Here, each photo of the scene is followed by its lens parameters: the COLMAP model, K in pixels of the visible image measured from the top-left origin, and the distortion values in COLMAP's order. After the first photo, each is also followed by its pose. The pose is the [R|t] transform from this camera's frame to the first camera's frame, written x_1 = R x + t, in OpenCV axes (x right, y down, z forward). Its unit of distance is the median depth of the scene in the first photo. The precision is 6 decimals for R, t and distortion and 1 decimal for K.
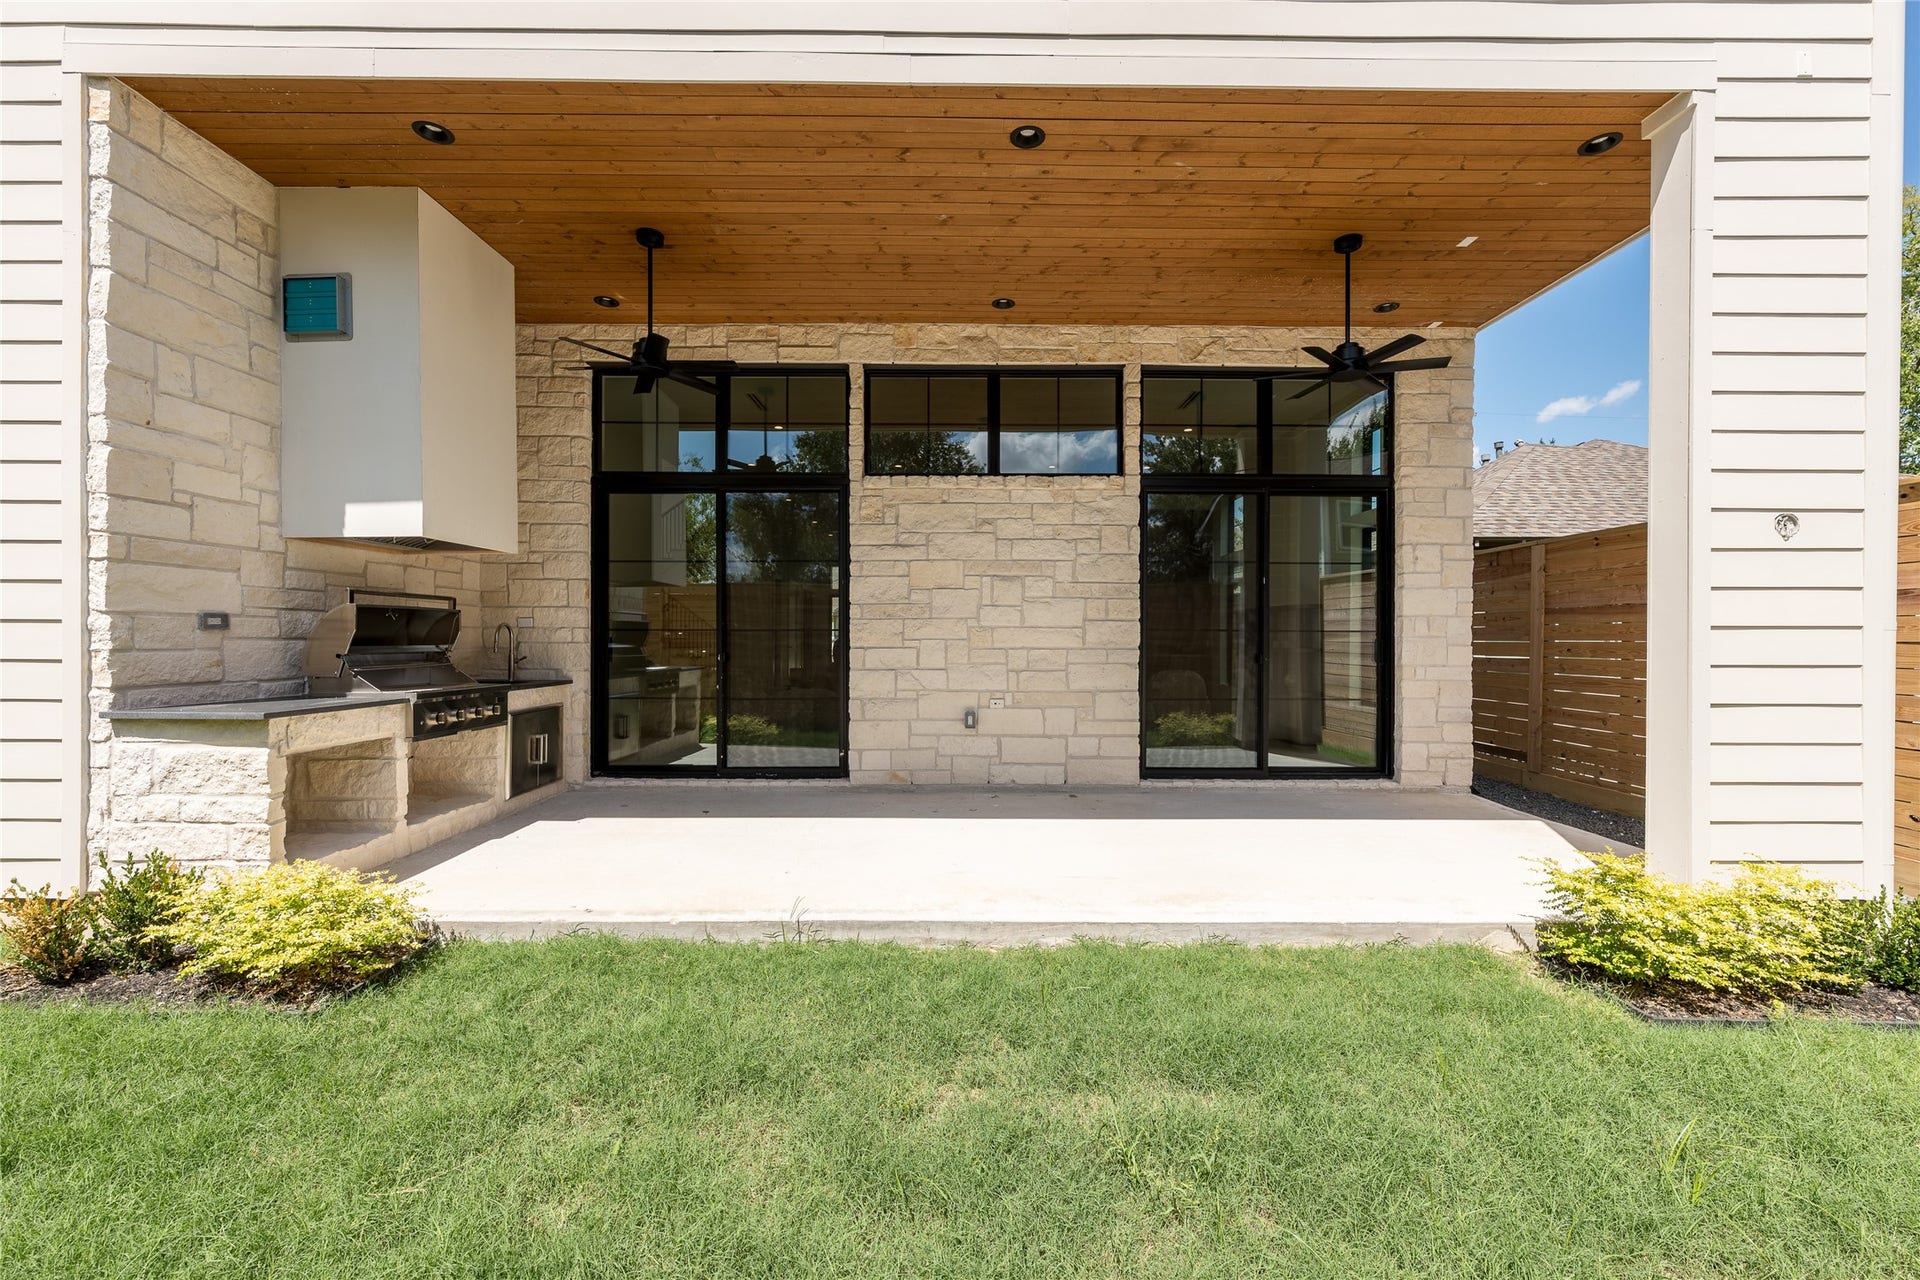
lens RADIAL K [[772.3, 0, 961.6], [0, 772.3, 642.1], [0, 0, 1]] dist [-0.000812, 0.000432]
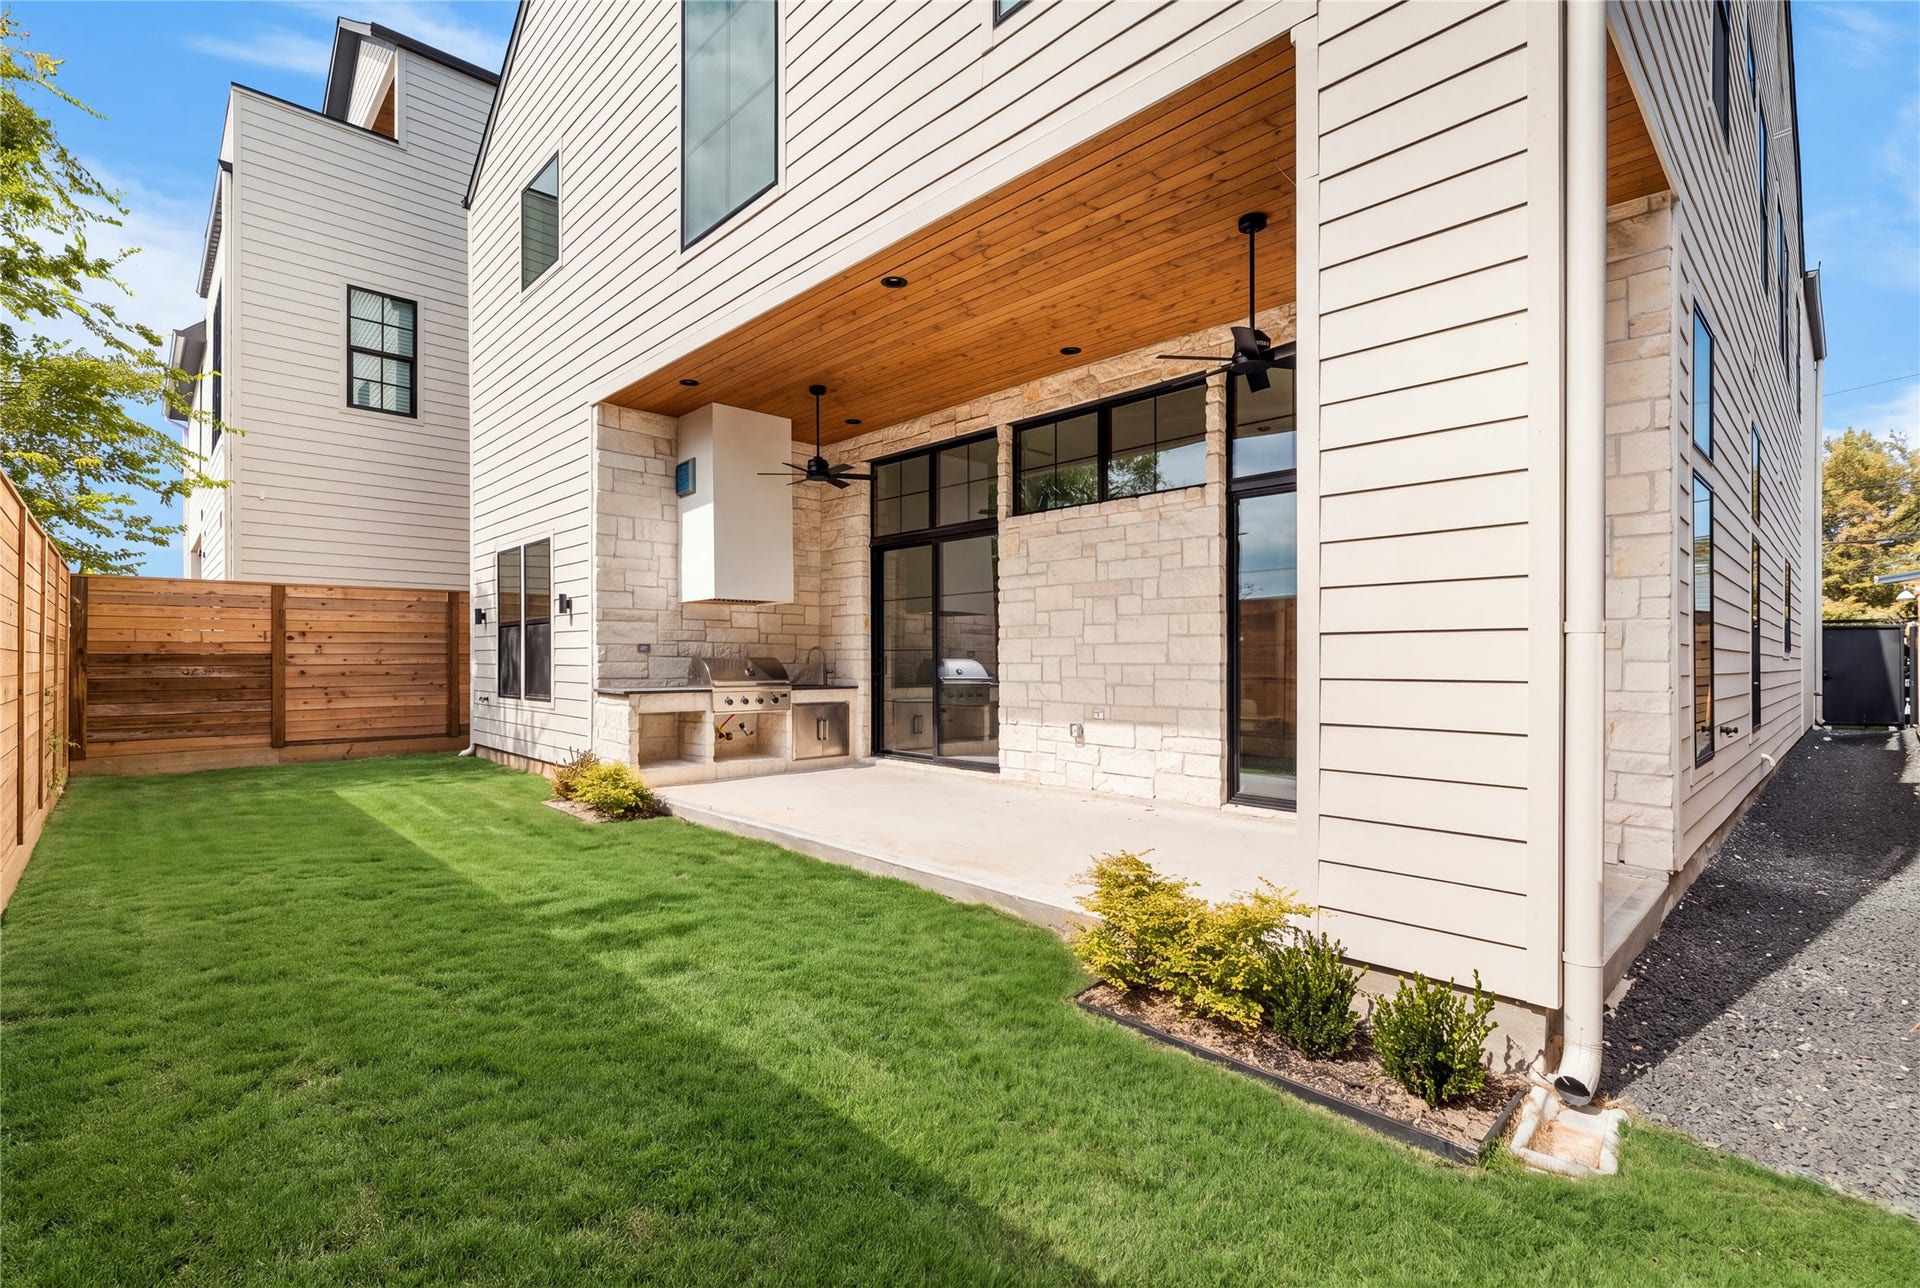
lens RADIAL K [[881.1, 0, 946.5], [0, 881.1, 652.2], [0, 0, 1]] dist [-0.003072, -0.000186]
pose [[0.677410, -0.008035, -0.735562, 0.803837], [-0.000914, 0.999930, -0.011765, 0.006710], [0.735605, 0.008642, 0.677355, 0.019915]]
